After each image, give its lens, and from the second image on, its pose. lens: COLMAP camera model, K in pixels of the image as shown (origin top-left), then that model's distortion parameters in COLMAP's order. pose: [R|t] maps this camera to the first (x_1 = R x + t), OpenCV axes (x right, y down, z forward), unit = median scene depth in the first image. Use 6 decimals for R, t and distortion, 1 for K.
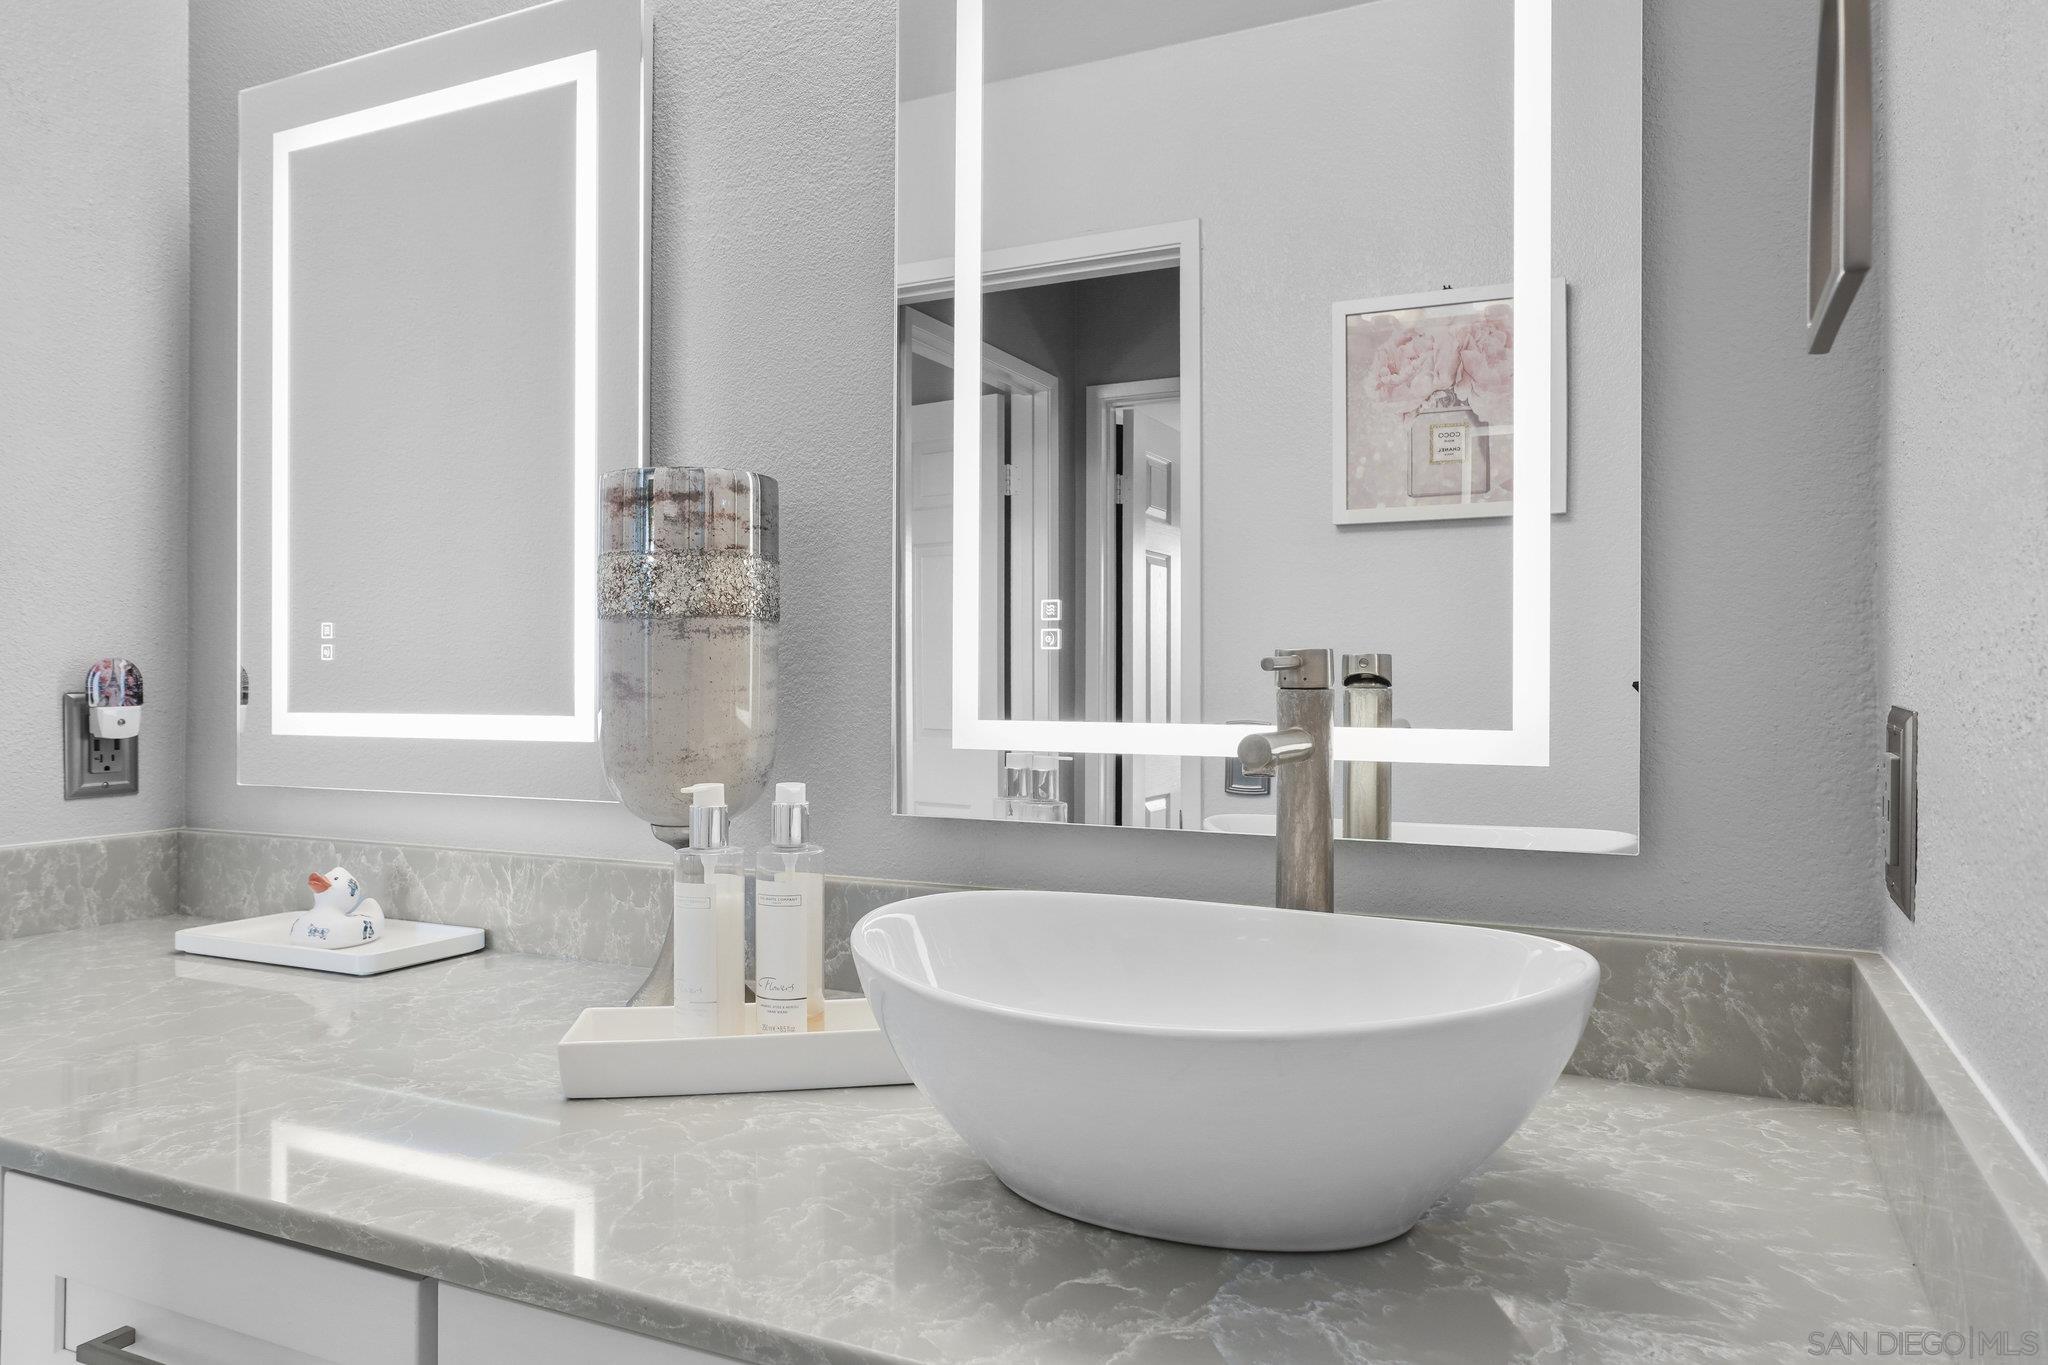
lens RADIAL K [[1458.1, 0, 1024.1], [0, 1458.1, 688.1], [0, 0, 1]] dist [0.004019, 0.002059]
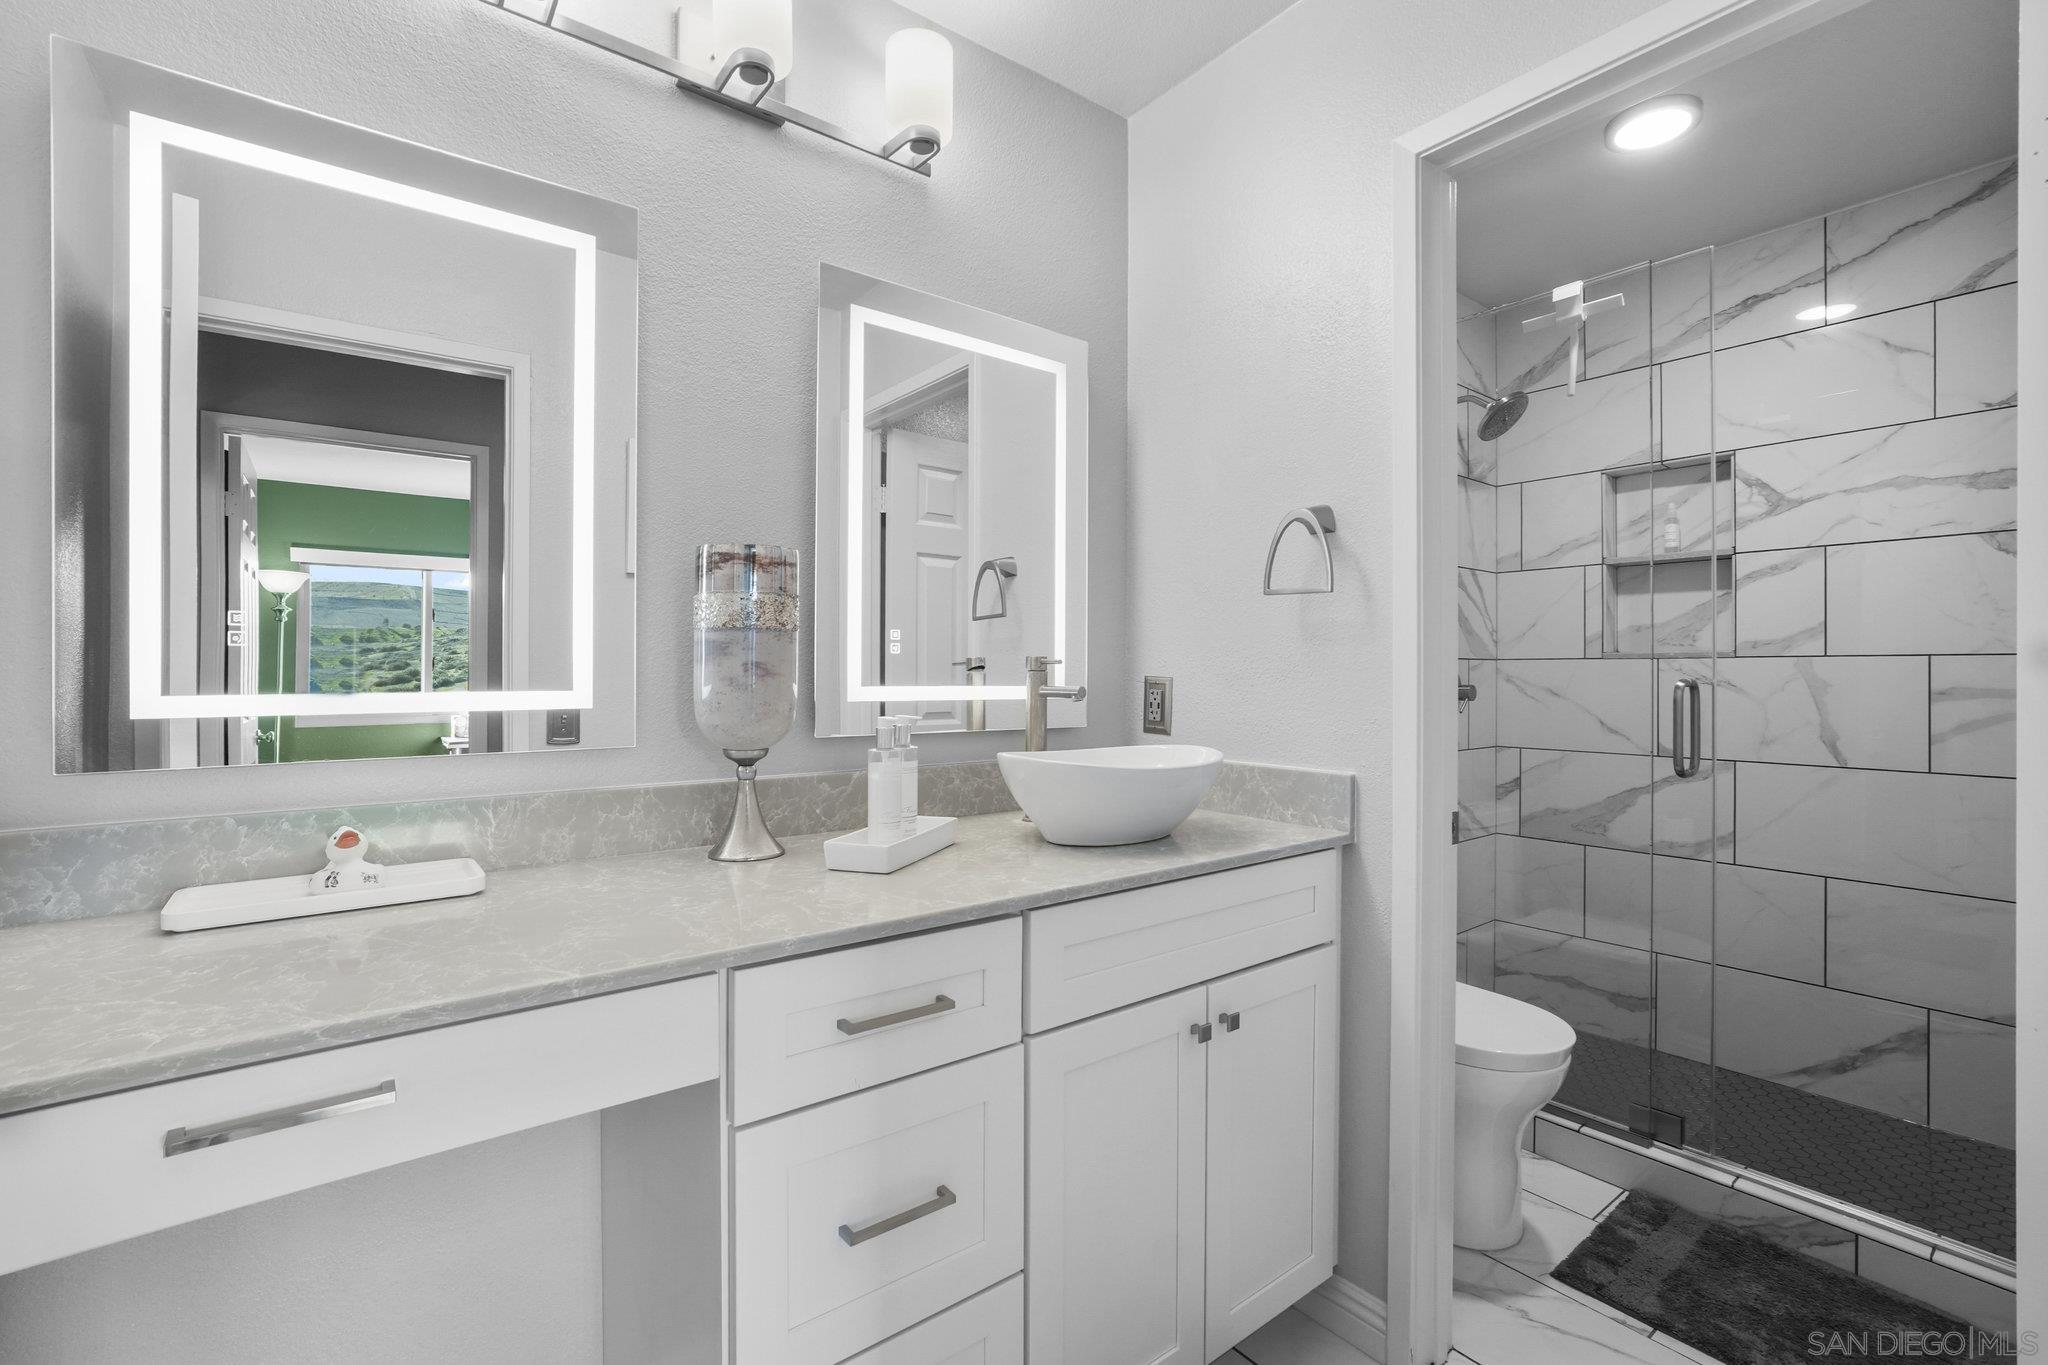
lens RADIAL K [[908.6, 0, 1032.0], [0, 908.6, 669.2], [0, 0, 1]] dist [-0.035997, 0.013812]
pose [[0.417385, -0.003476, 0.908723, -0.904223], [-0.002048, 0.999987, 0.004766, -0.007146], [-0.908728, -0.003850, 0.417372, 0.216054]]
